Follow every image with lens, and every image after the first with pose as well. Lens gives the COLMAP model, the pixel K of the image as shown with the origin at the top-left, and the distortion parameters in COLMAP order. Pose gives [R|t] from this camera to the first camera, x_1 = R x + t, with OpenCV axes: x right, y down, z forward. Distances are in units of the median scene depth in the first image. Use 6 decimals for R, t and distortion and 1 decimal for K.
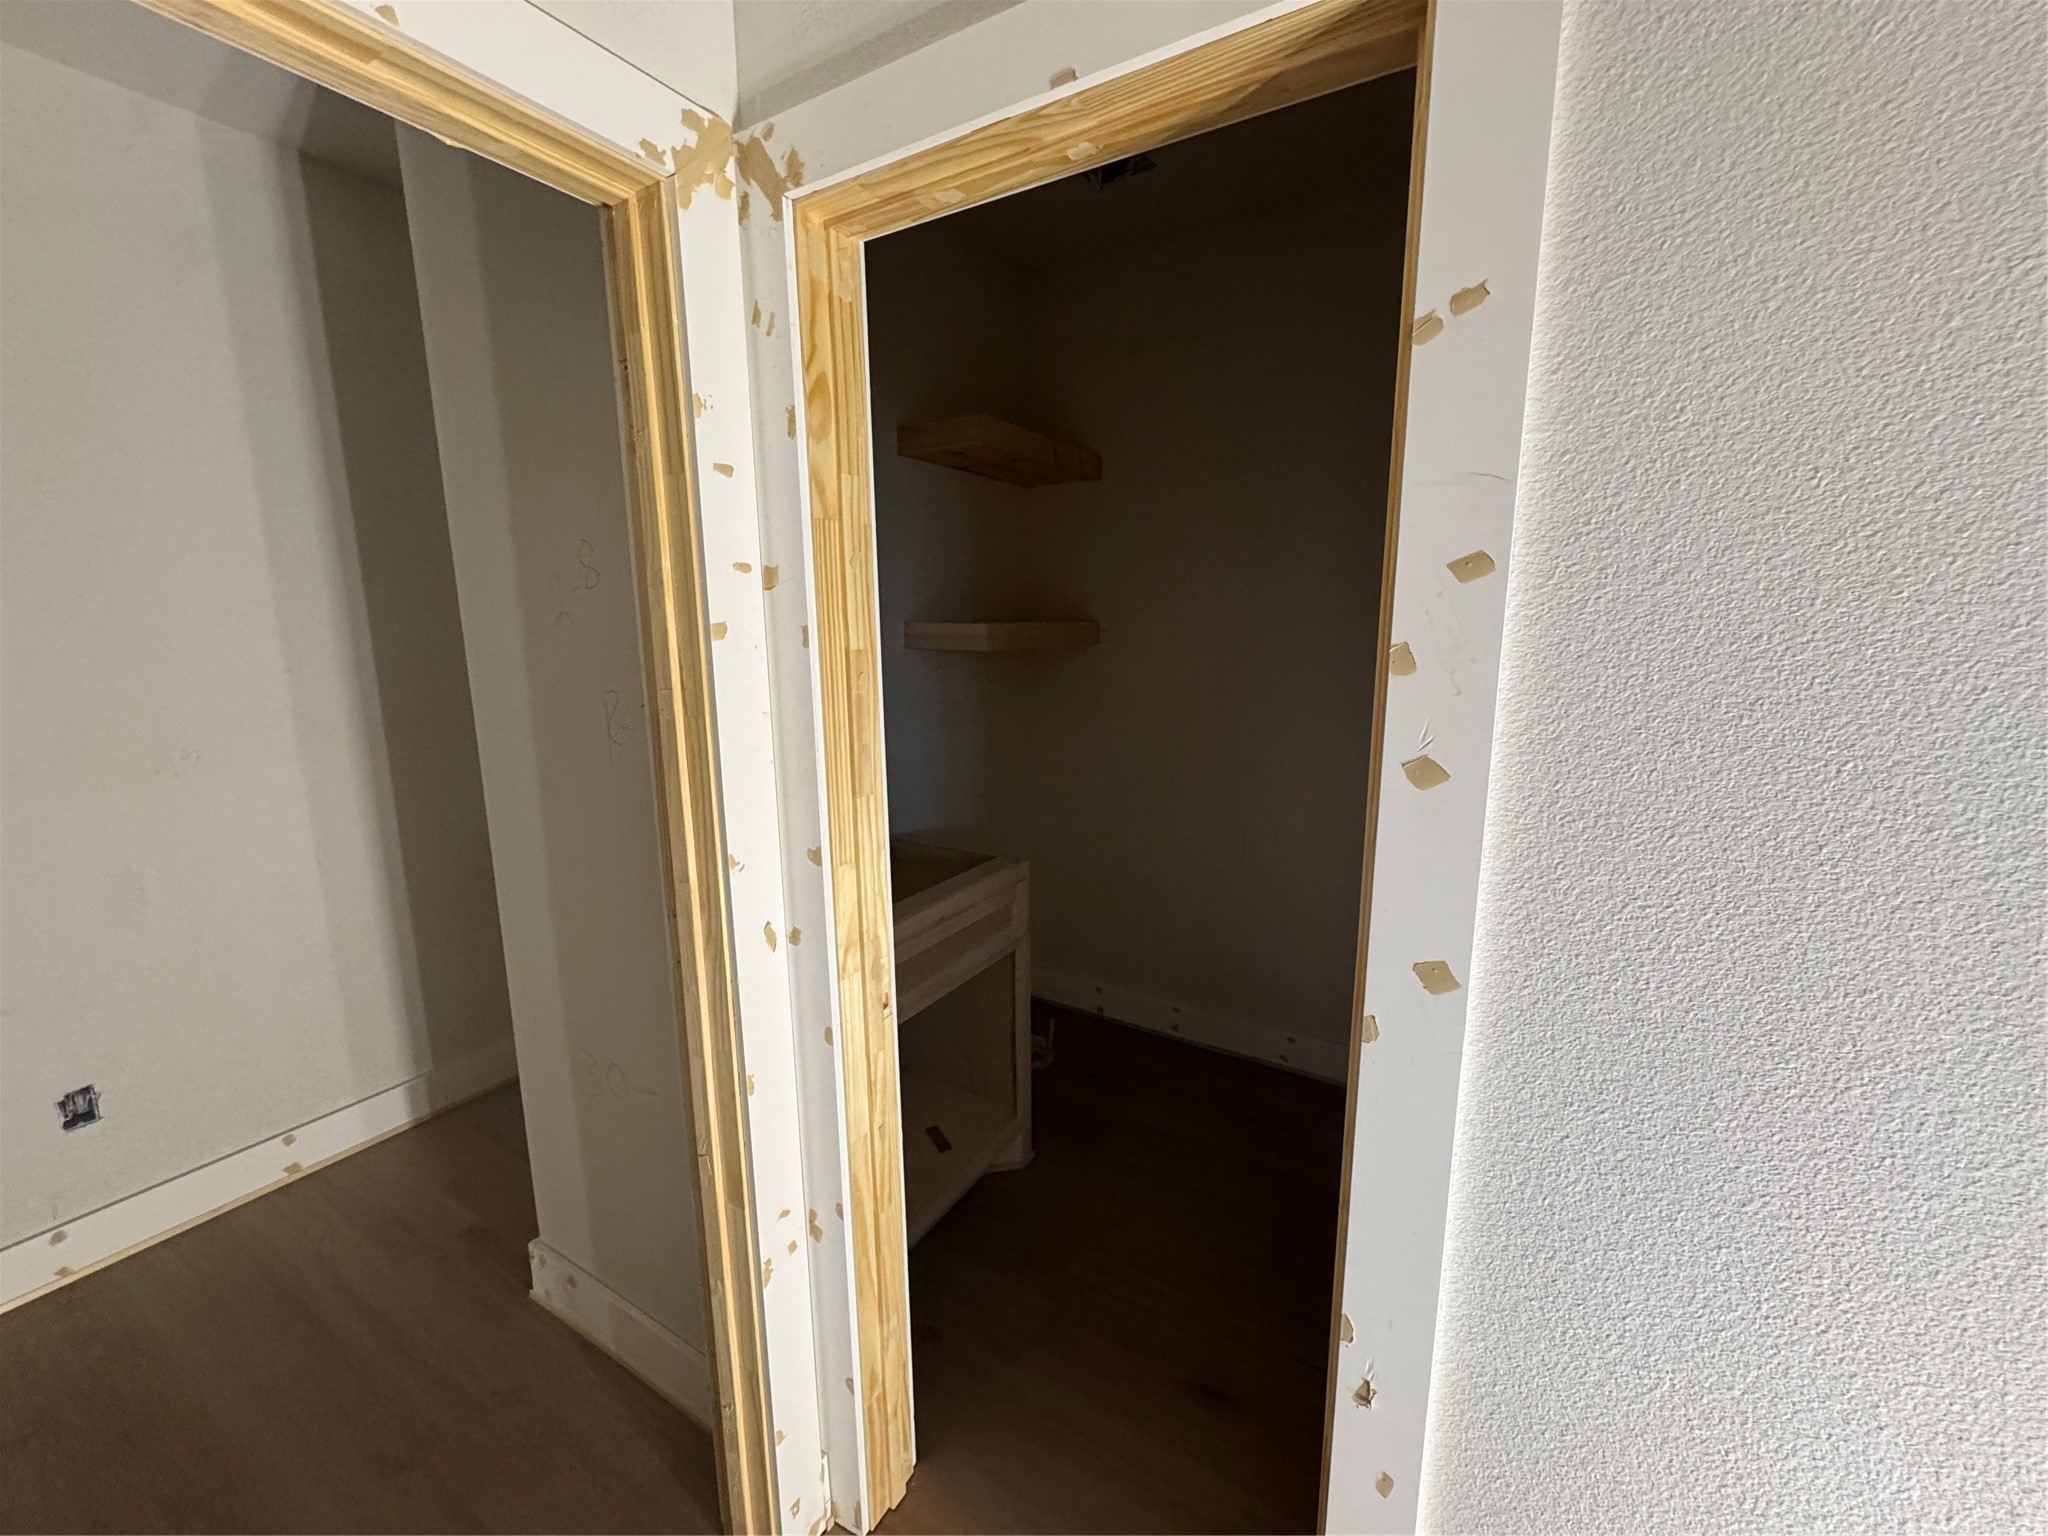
lens RADIAL K [[811.9, 0, 1022.2], [0, 811.9, 772.9], [0, 0, 1]] dist [-0.003228, 0.000464]
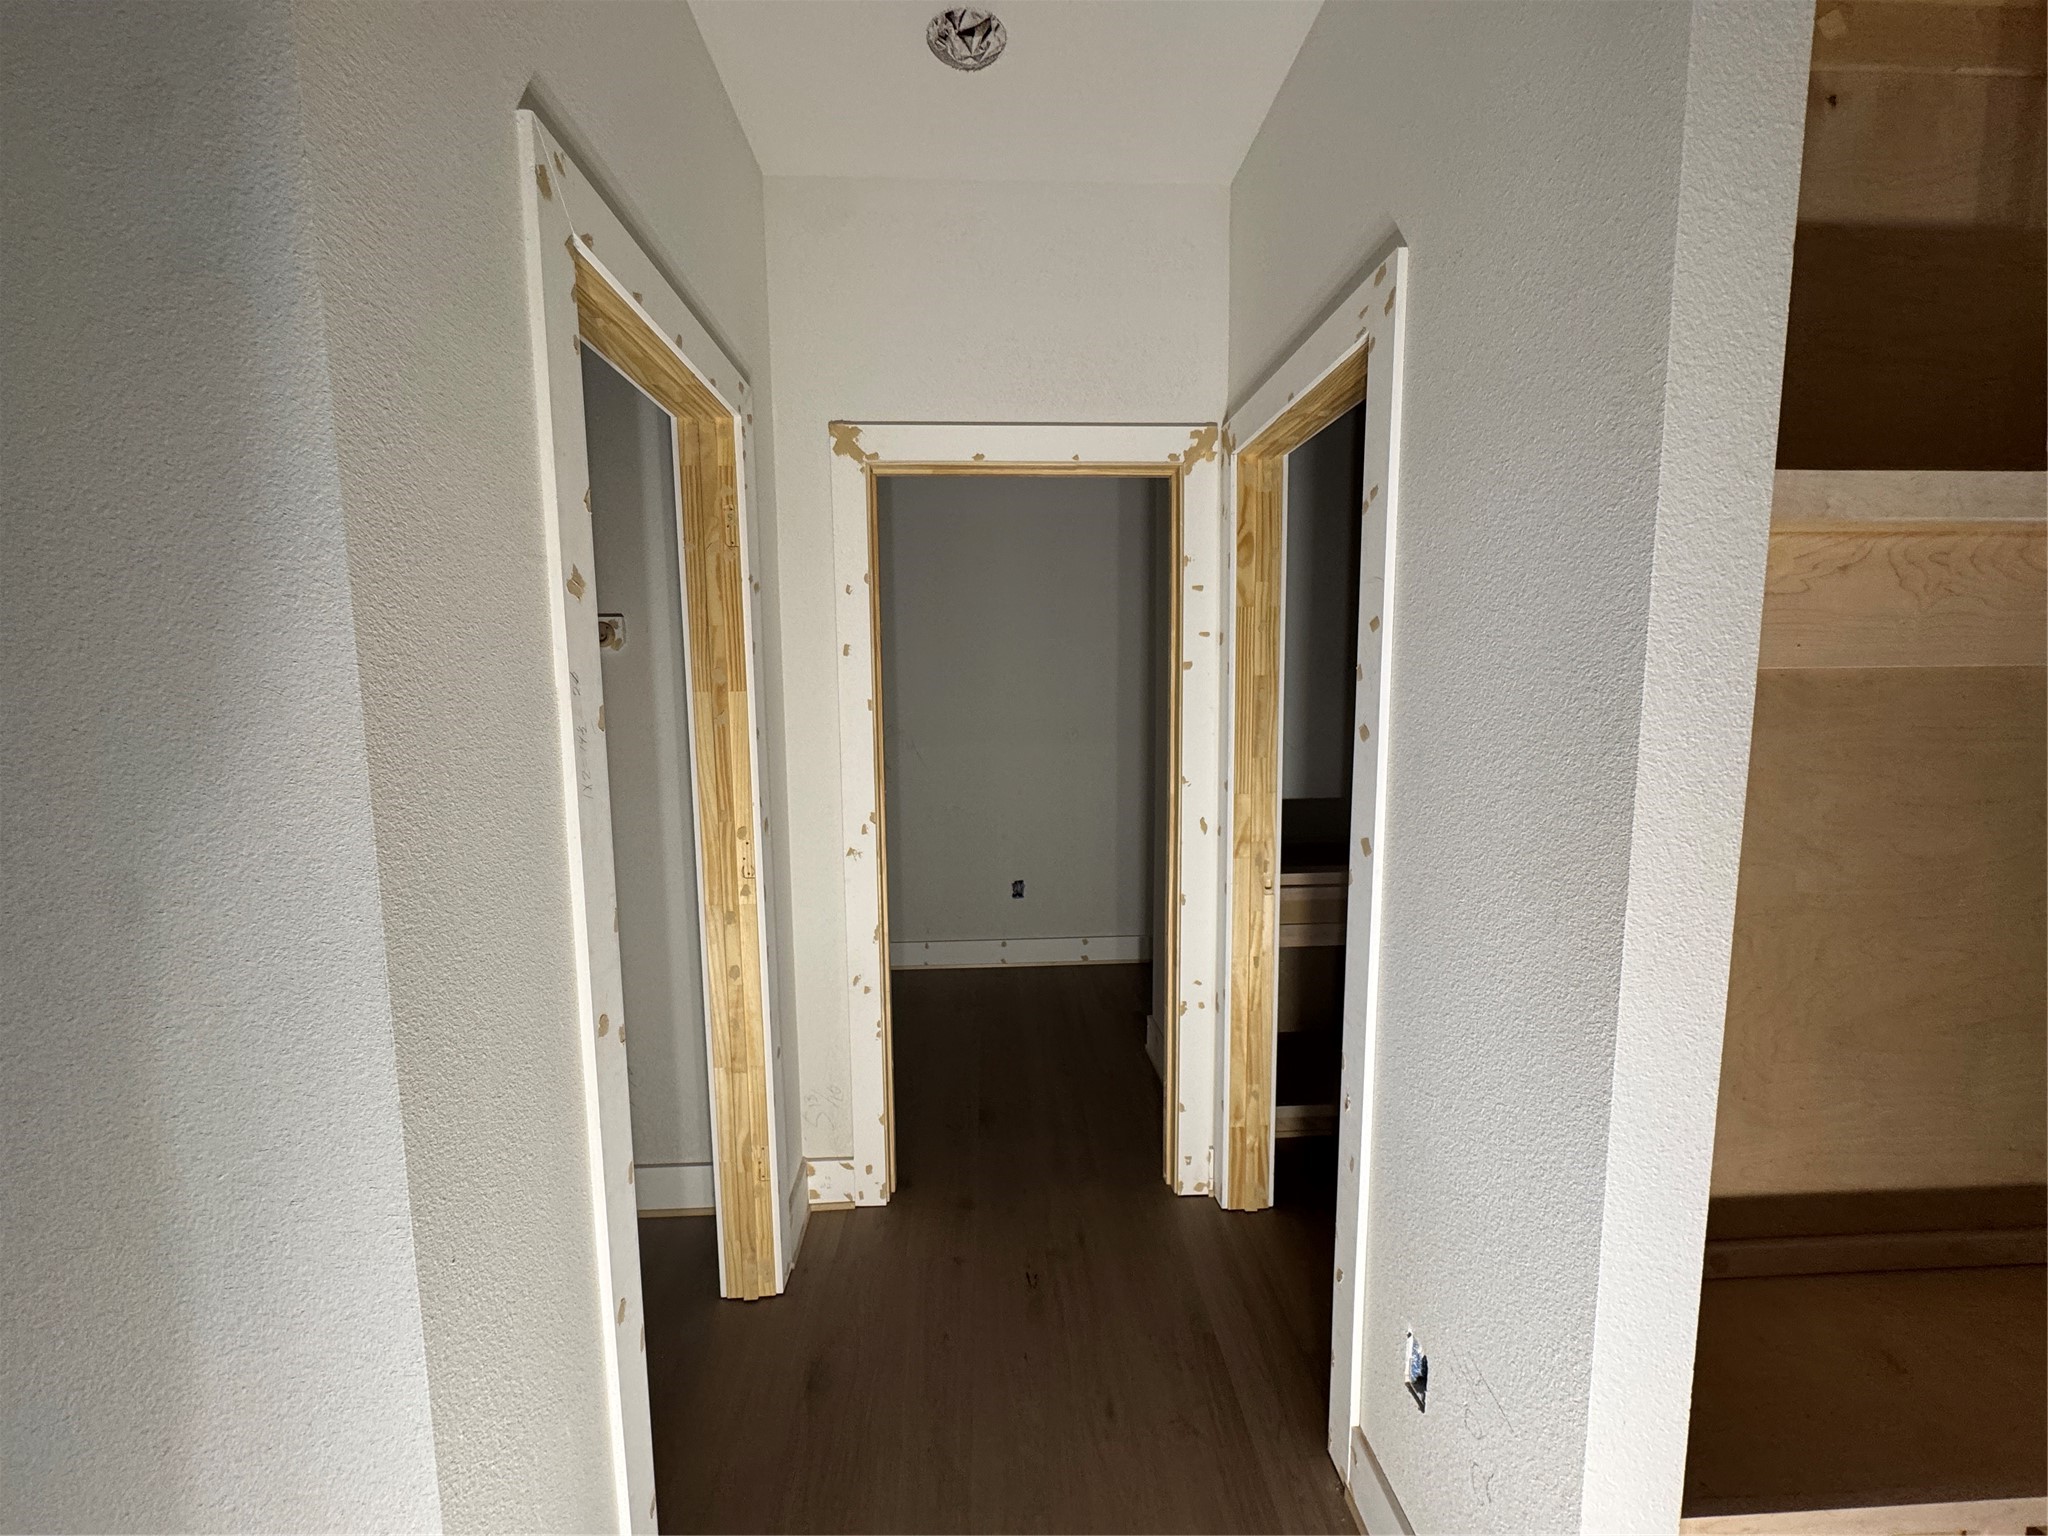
lens RADIAL K [[811.9, 0, 1027.7], [0, 811.9, 770.8], [0, 0, 1]] dist [-0.003228, 0.000464]
pose [[0.565284, 0.093418, -0.819590, 1.095471], [-0.142818, 0.989646, 0.014297, 0.116951], [0.812439, 0.108970, 0.572773, -0.475185]]
